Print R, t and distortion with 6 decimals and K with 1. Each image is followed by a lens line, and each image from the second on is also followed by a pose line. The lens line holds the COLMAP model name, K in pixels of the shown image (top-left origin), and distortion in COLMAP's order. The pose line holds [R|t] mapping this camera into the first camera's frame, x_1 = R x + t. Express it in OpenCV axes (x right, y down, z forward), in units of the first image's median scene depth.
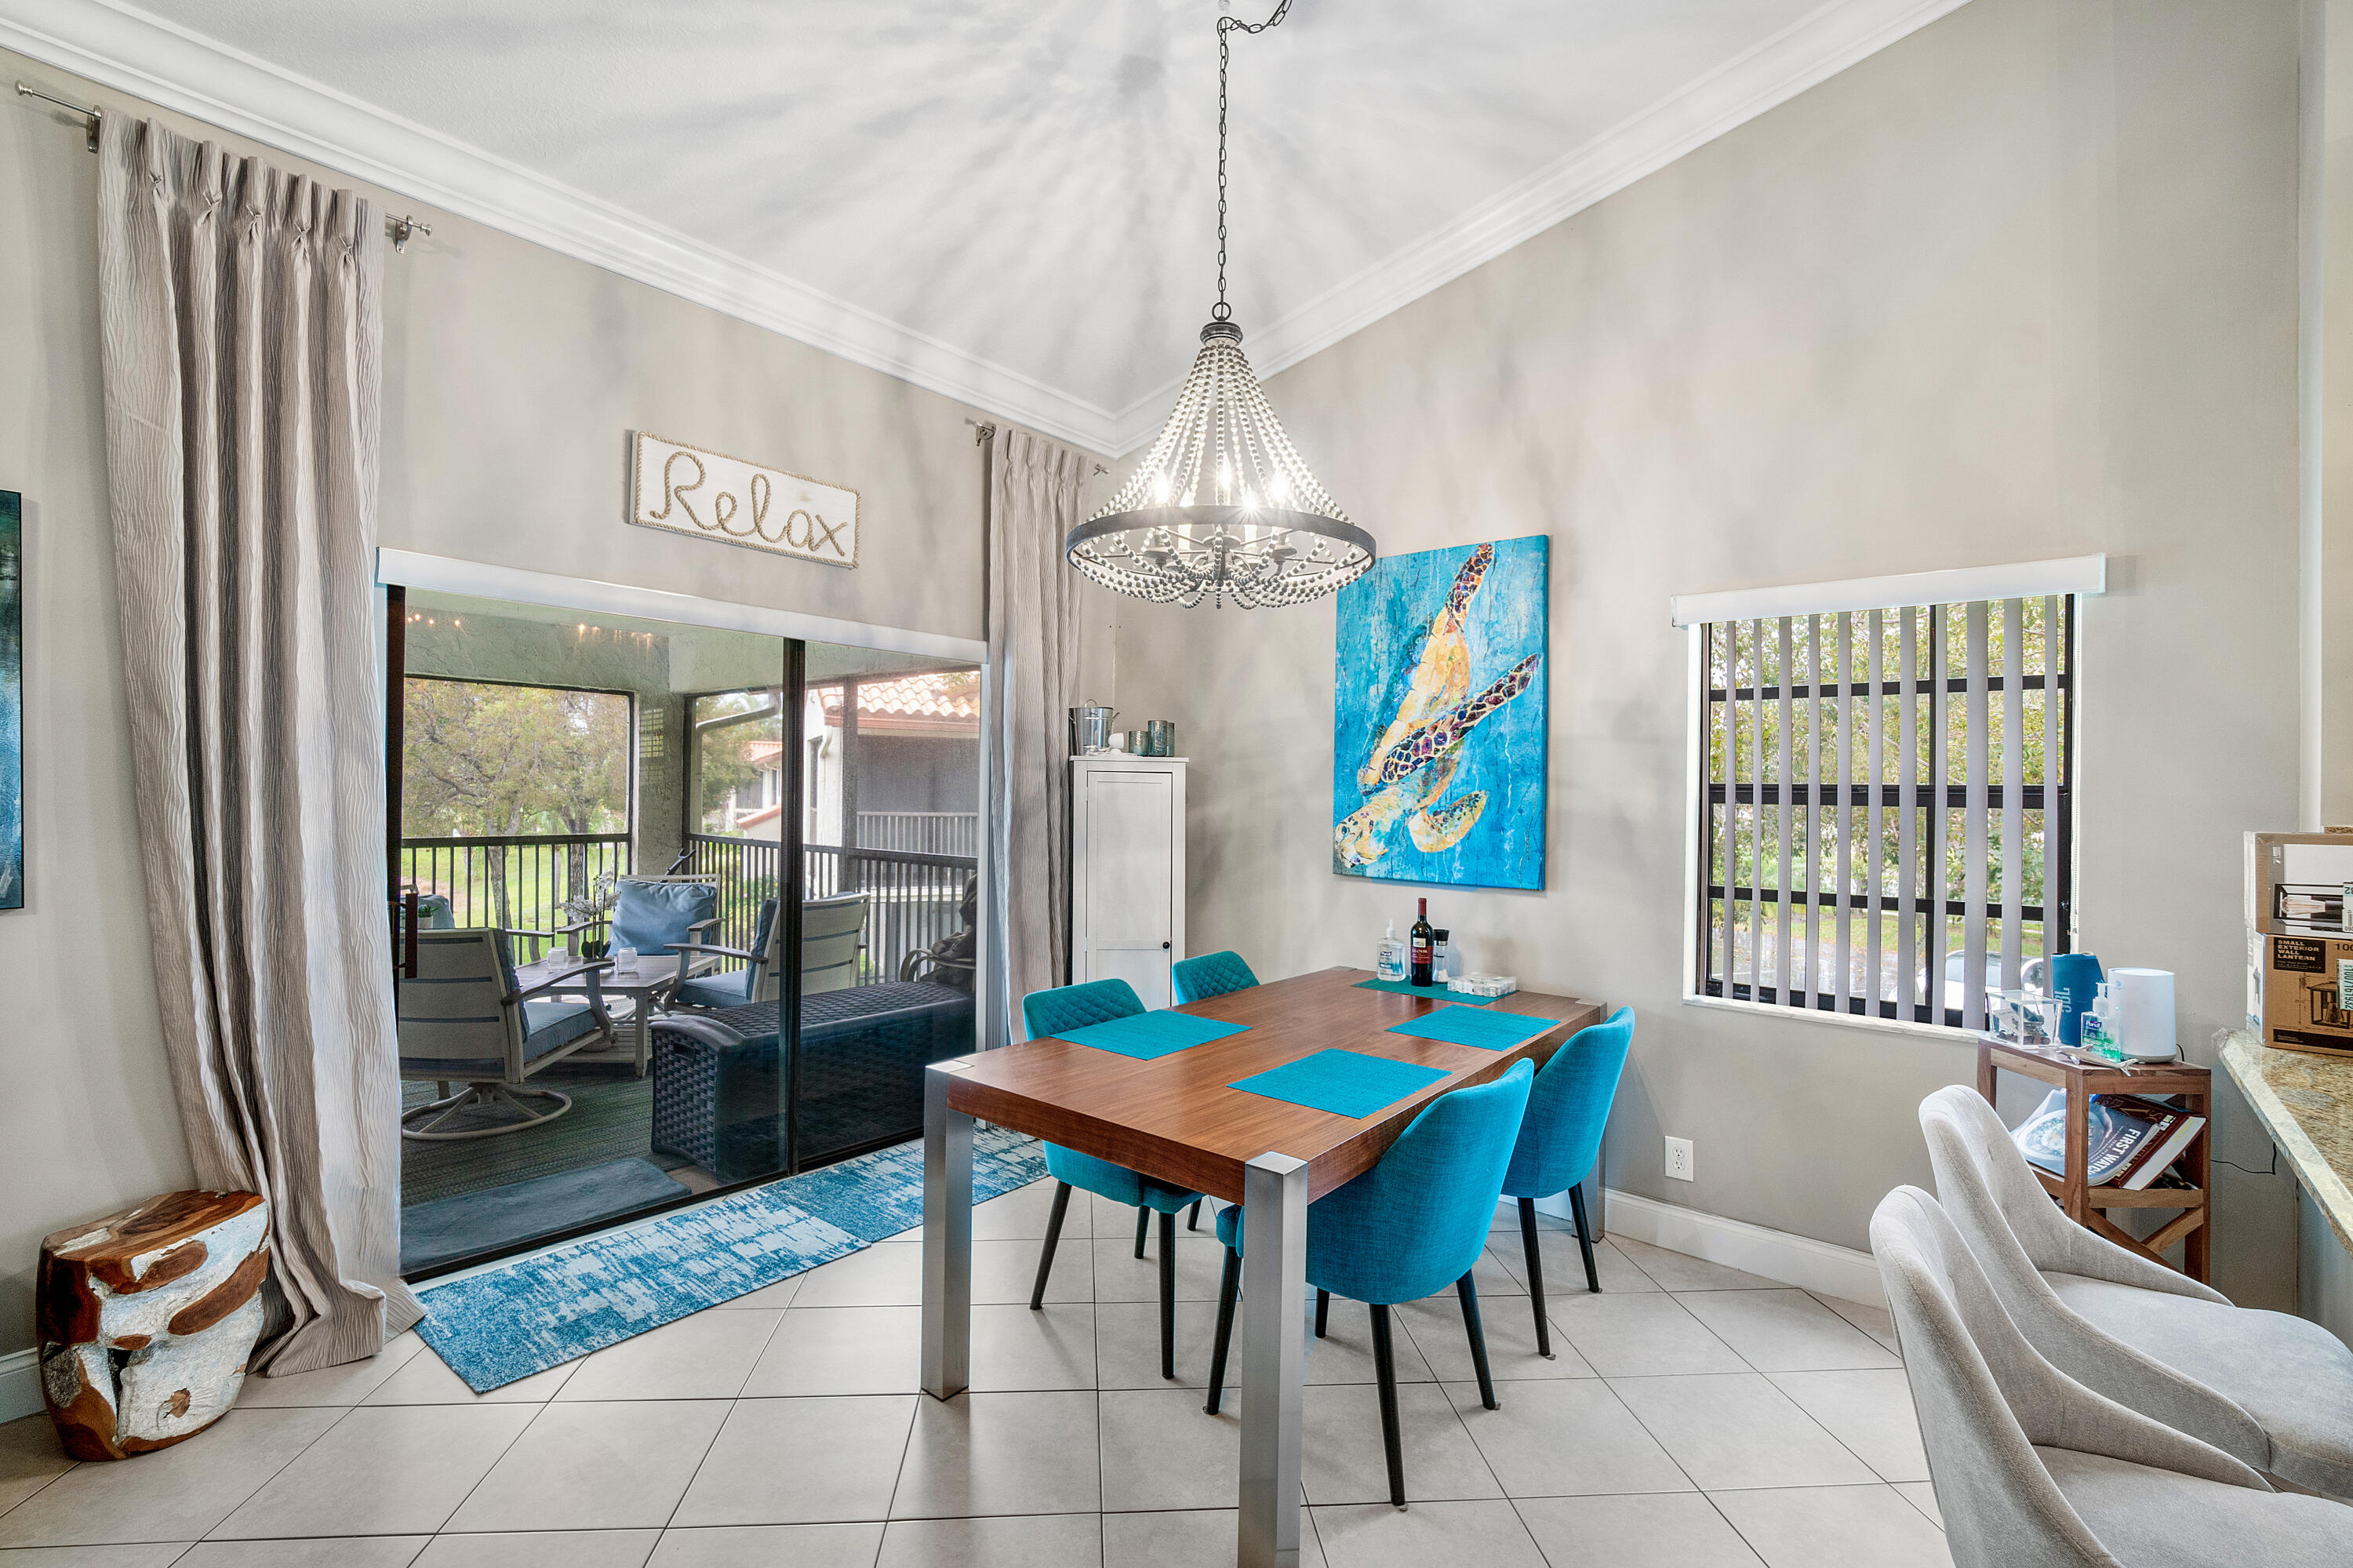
lens RADIAL K [[1031.2, 0, 1157.0], [0, 1031.2, 785.9], [0, 0, 1]] dist [-0.002270, 0.000448]
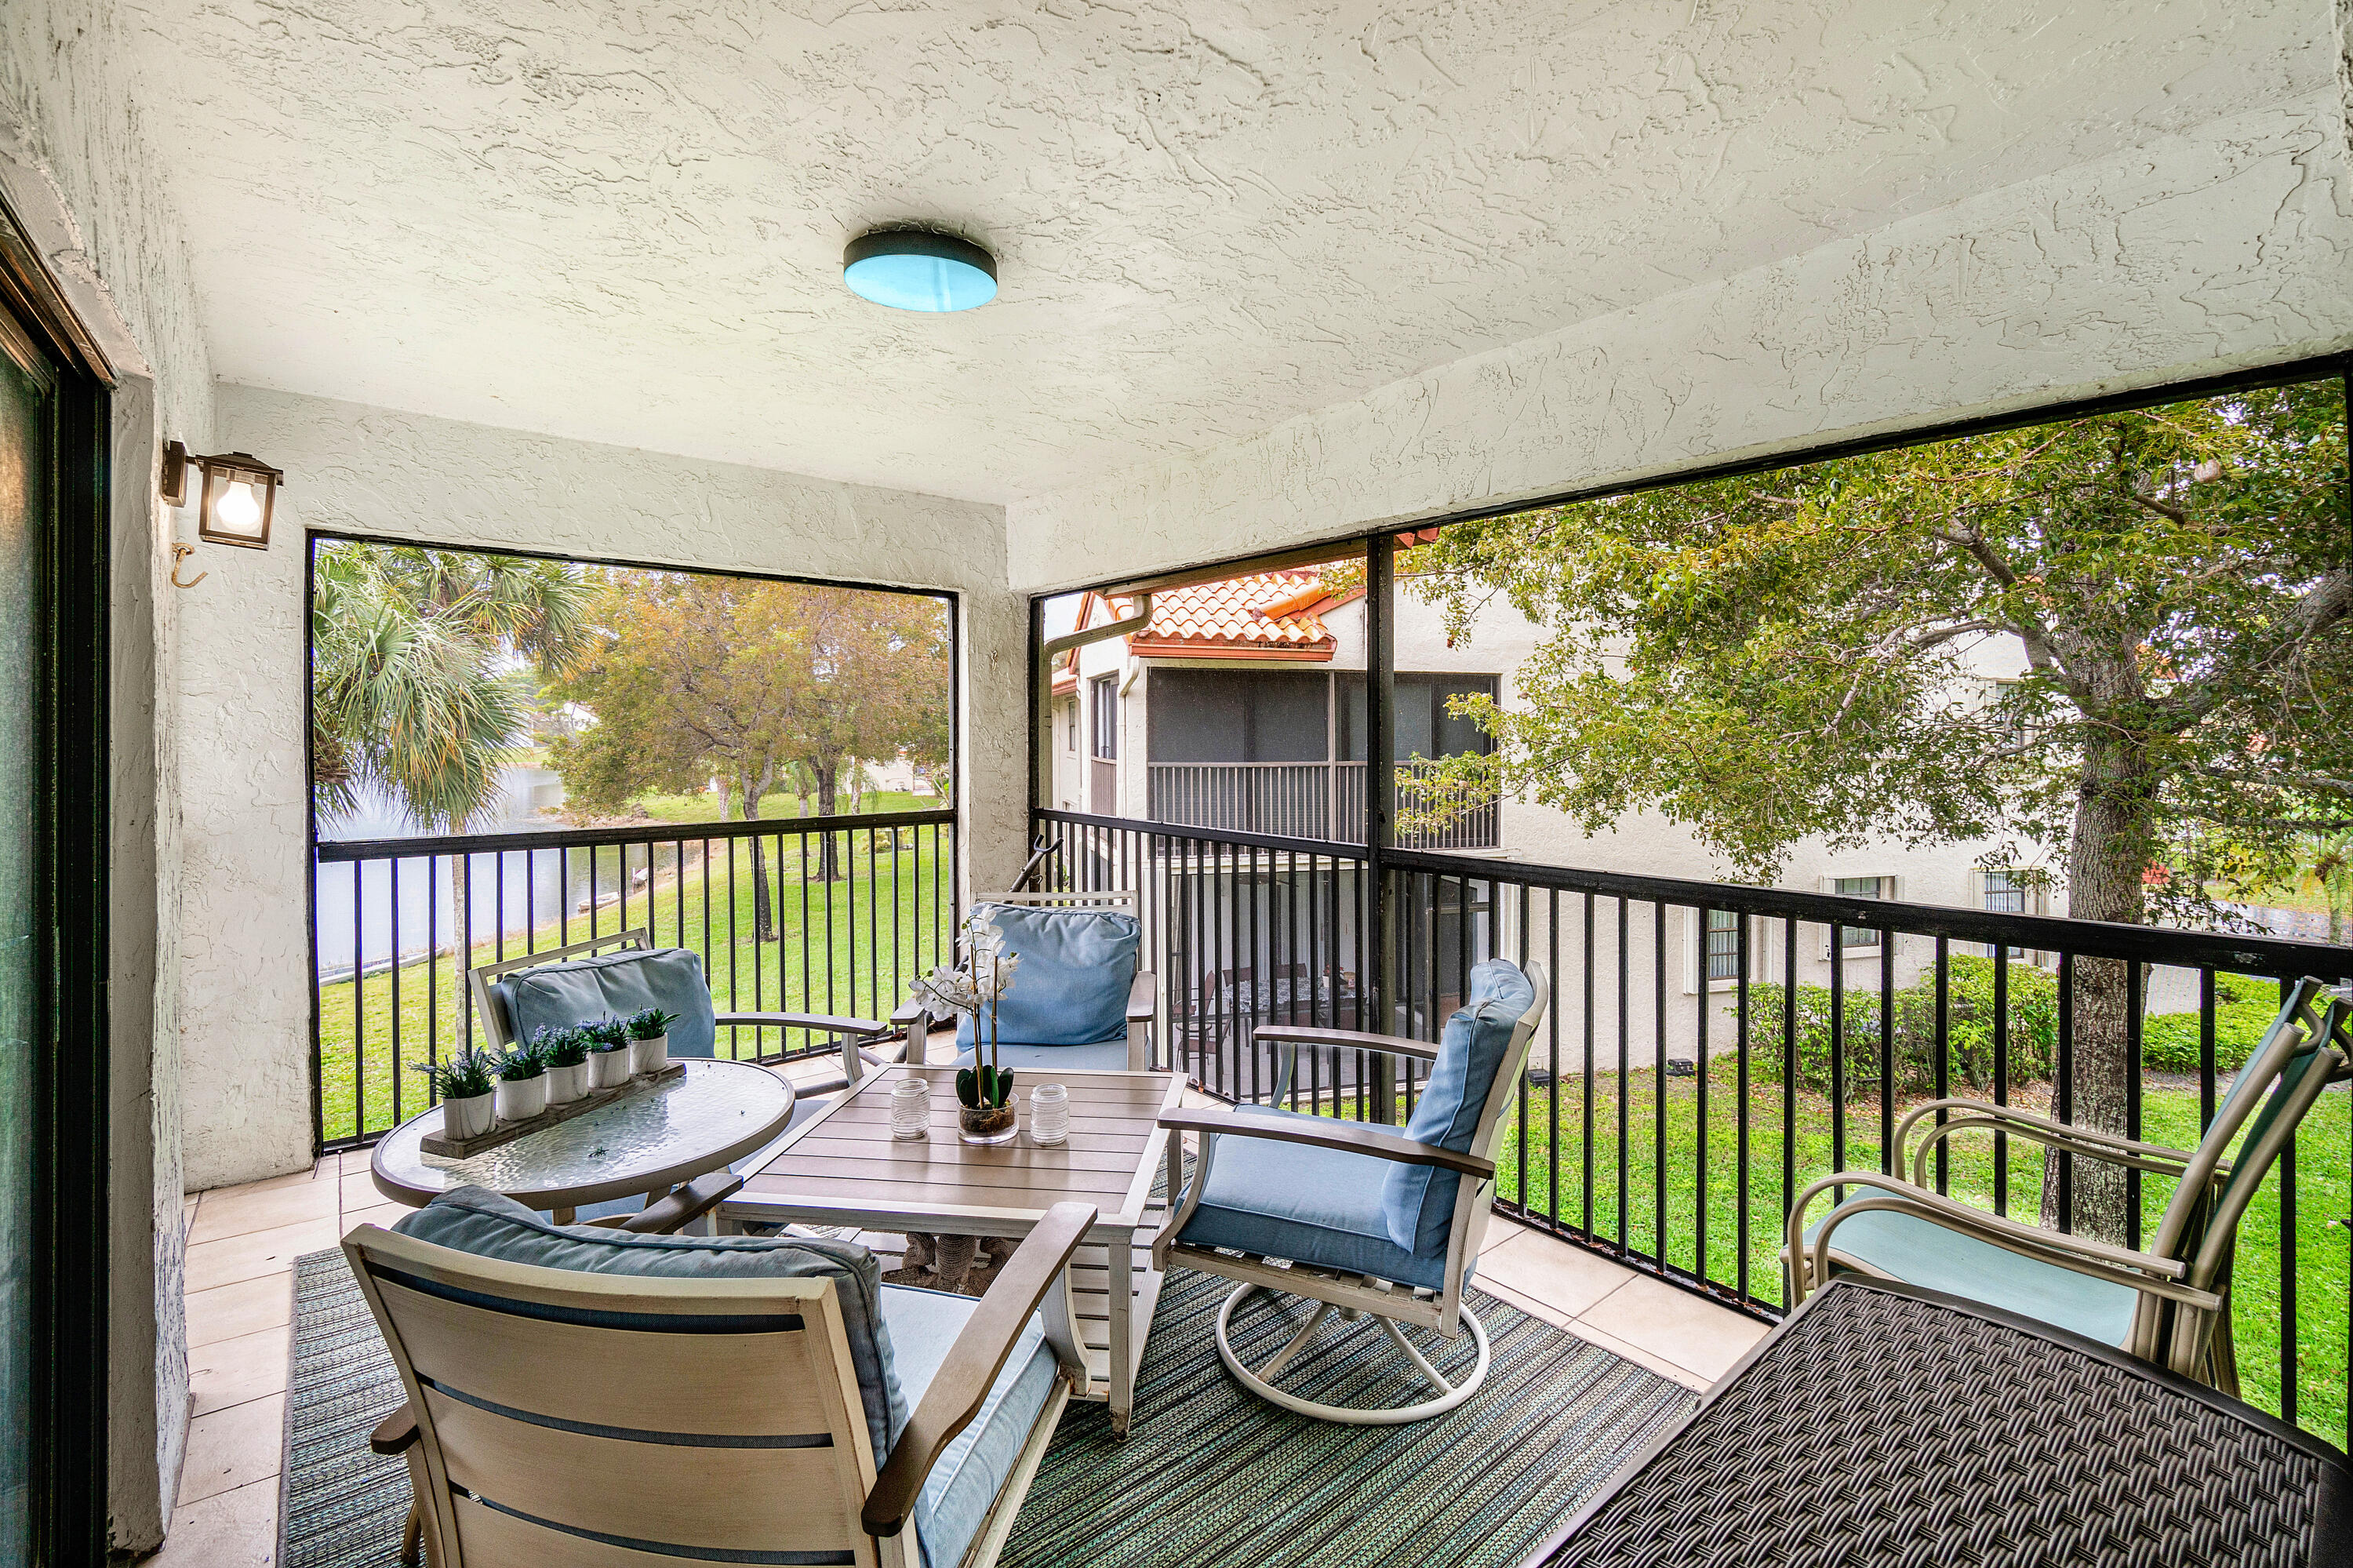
lens RADIAL K [[1031.2, 0, 1185.0], [0, 1031.2, 733.1], [0, 0, 1]] dist [-0.002270, 0.000448]
pose [[0.985972, -0.013651, -0.166355, -0.141389], [0.014604, 0.999883, 0.004508, -0.001733], [0.166274, -0.006875, 0.986056, 0.208573]]
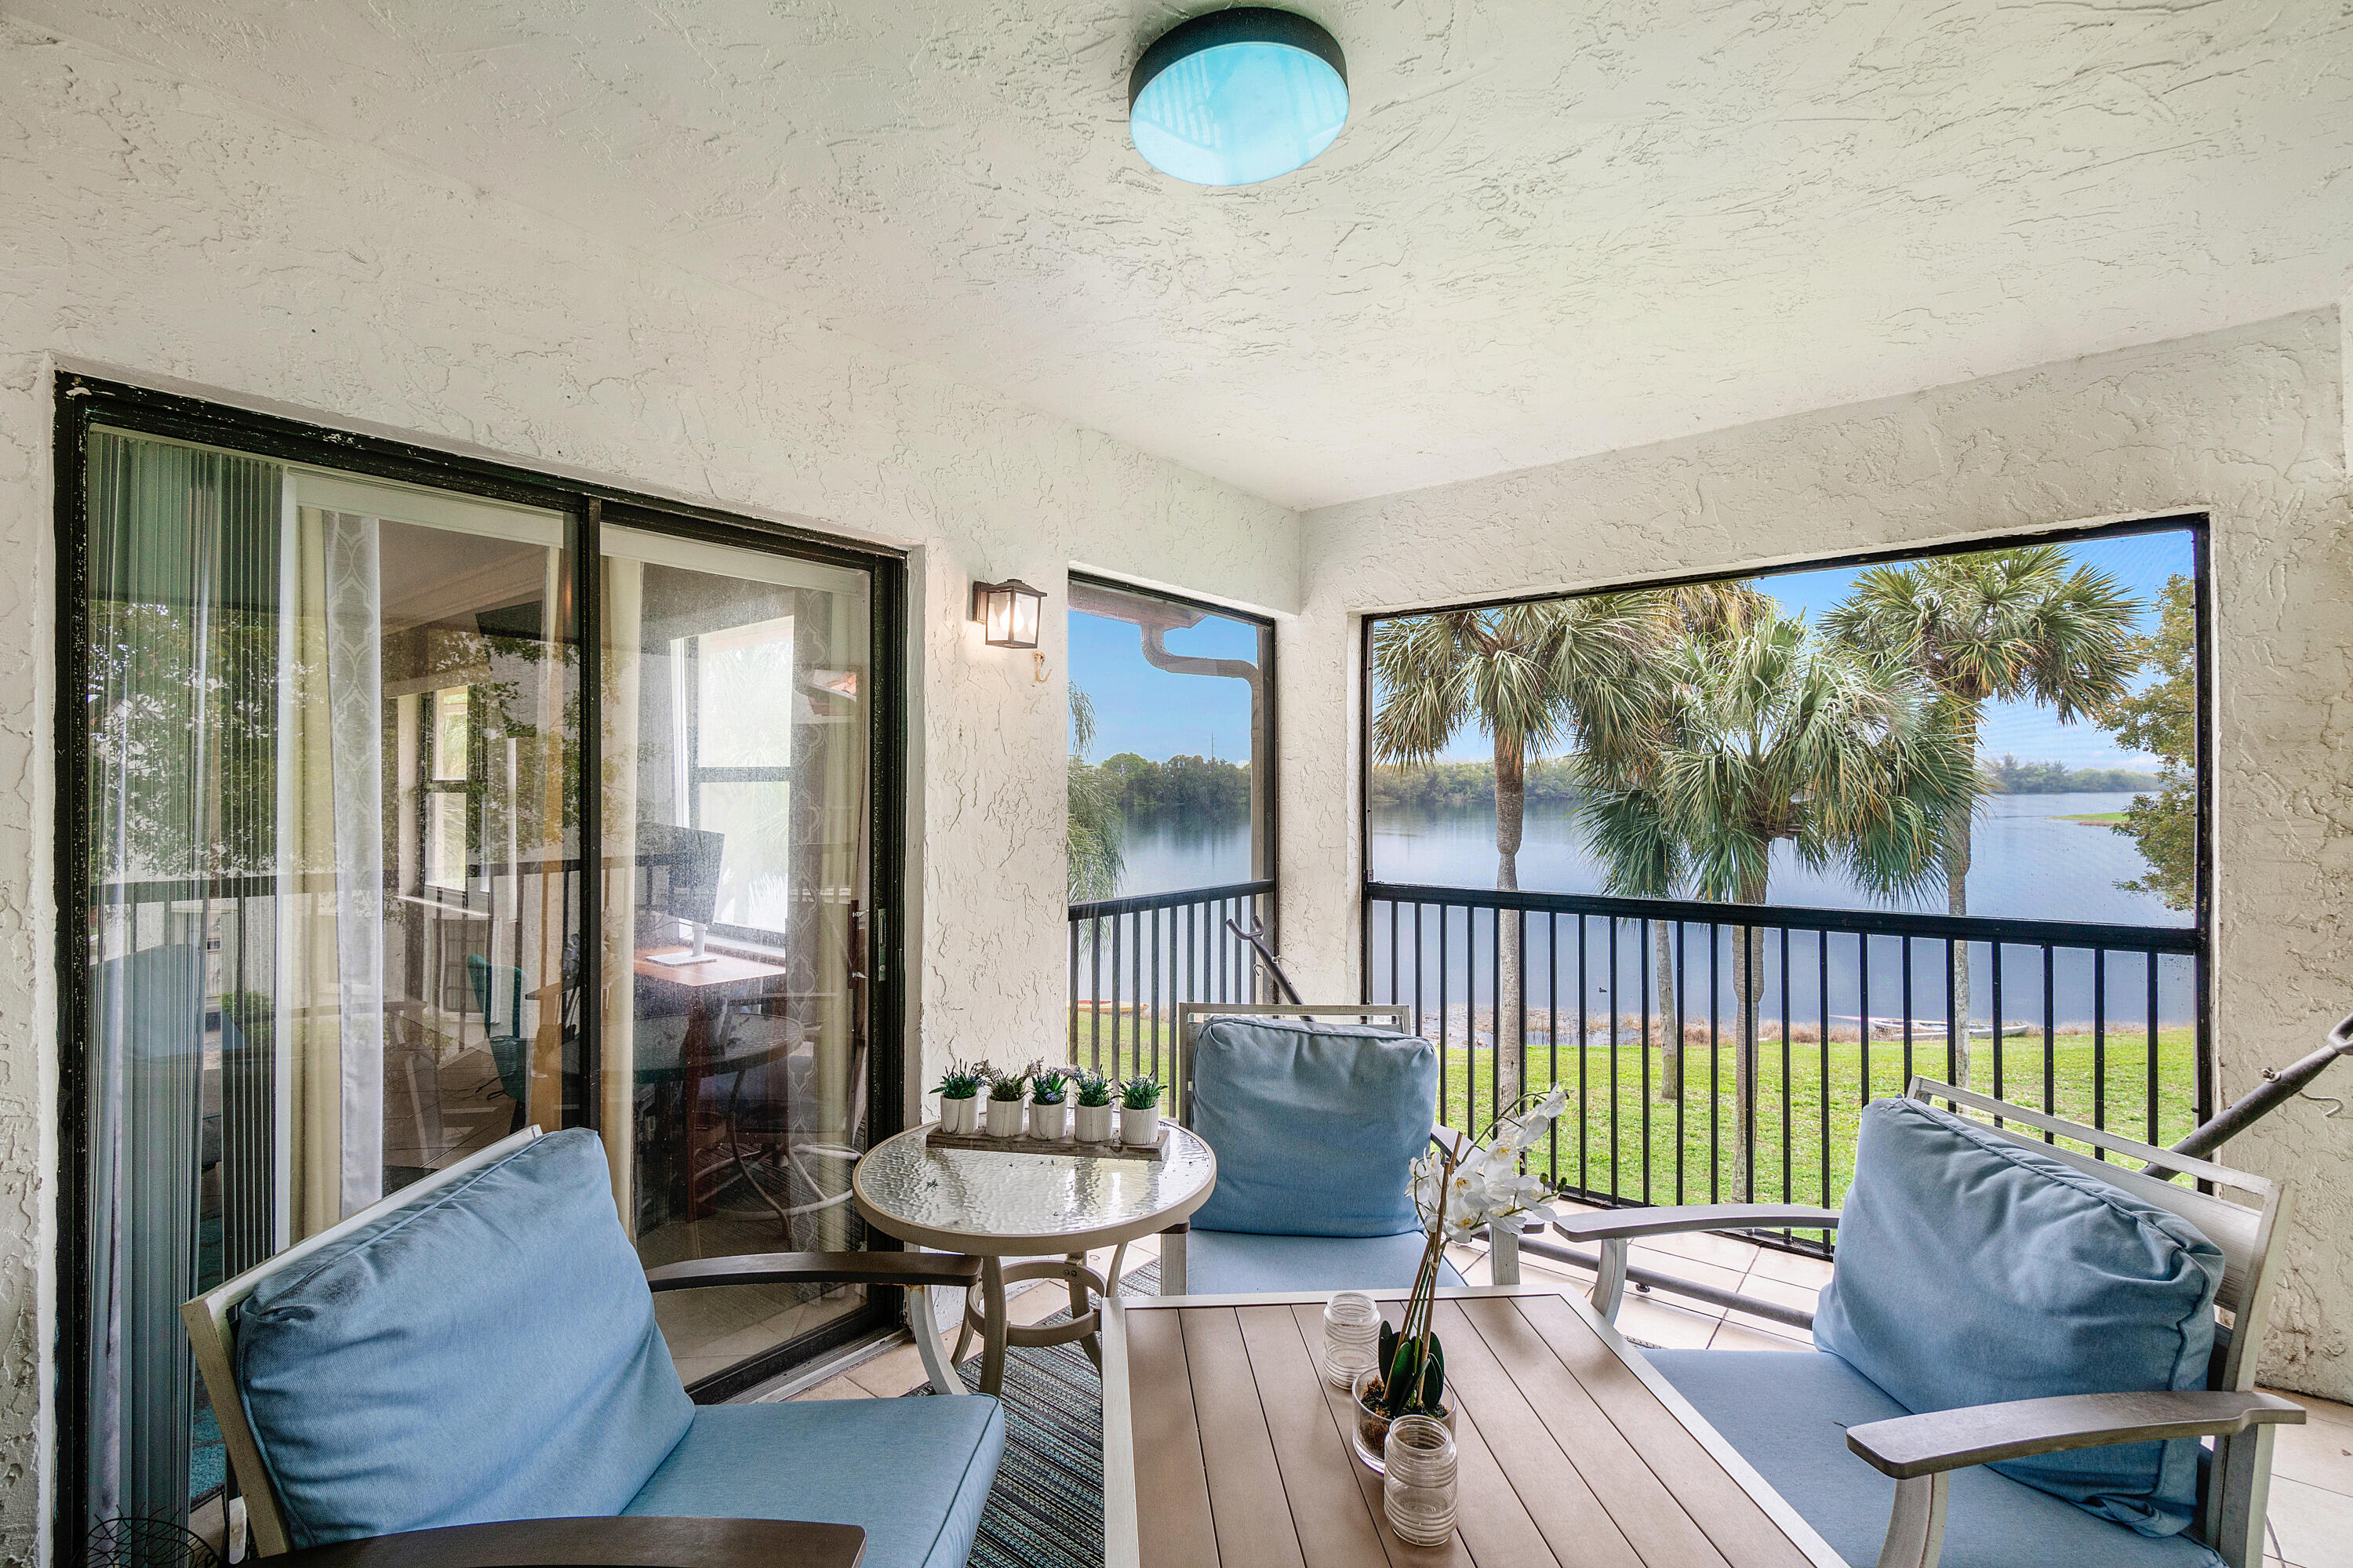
lens RADIAL K [[1031.2, 0, 1165.9], [0, 1031.2, 784.9], [0, 0, 1]] dist [-0.002270, 0.000448]
pose [[0.031729, -0.019704, -0.999302, -0.099485], [0.008556, 0.999774, -0.019441, 0.000913], [0.999460, -0.007934, 0.031891, 0.353549]]
